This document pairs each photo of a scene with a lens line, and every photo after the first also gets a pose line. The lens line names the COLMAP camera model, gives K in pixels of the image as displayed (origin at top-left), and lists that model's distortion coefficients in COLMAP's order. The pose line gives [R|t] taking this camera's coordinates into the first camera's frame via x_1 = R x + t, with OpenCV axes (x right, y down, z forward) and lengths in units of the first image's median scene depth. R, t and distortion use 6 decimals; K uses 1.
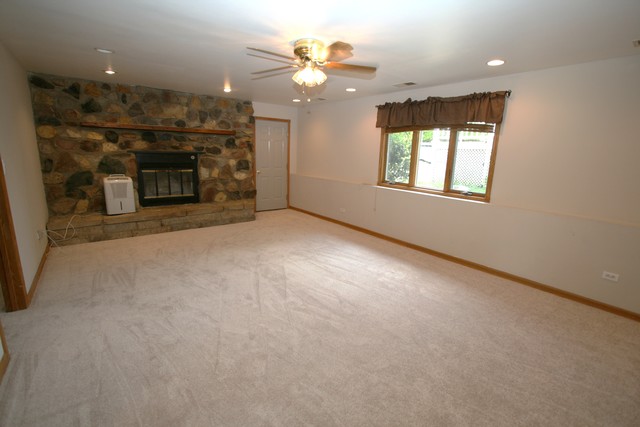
lens RADIAL K [[298.9, 0, 317.6], [0, 298.9, 211.0], [0, 0, 1]] dist [-0.005792, 0.000242]
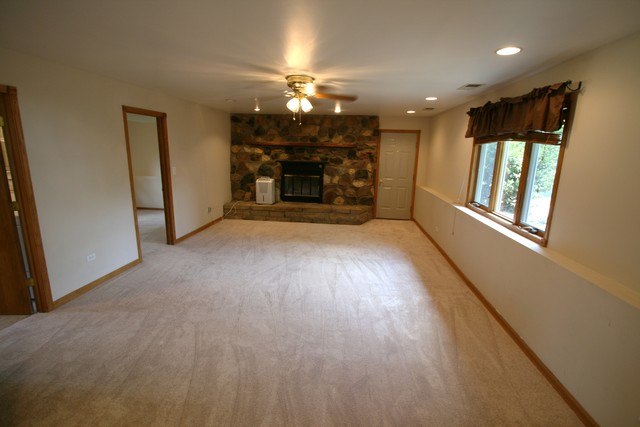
lens RADIAL K [[298.9, 0, 317.6], [0, 298.9, 211.0], [0, 0, 1]] dist [-0.005792, 0.000242]
pose [[0.718443, 0.129975, -0.683334, 0.501348], [-0.142758, 0.989027, 0.038027, -0.047163], [0.680779, 0.070231, 0.729115, 0.114842]]
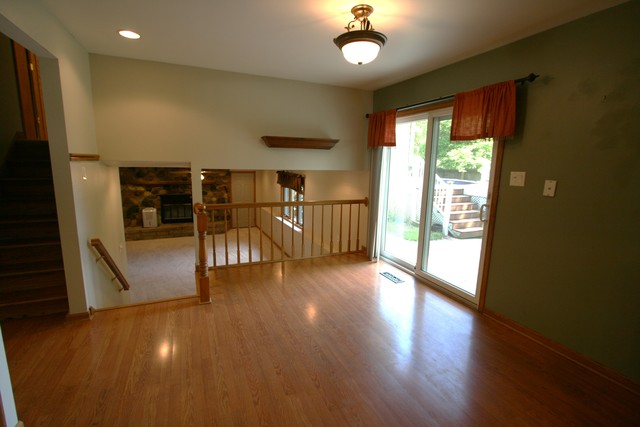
lens RADIAL K [[298.9, 0, 317.6], [0, 298.9, 211.0], [0, 0, 1]] dist [-0.005792, 0.000242]
pose [[0.971183, 0.028106, -0.236670, 0.849923], [-0.038679, 0.998445, -0.040151, -0.059214], [0.235174, 0.048148, 0.970760, -0.640911]]
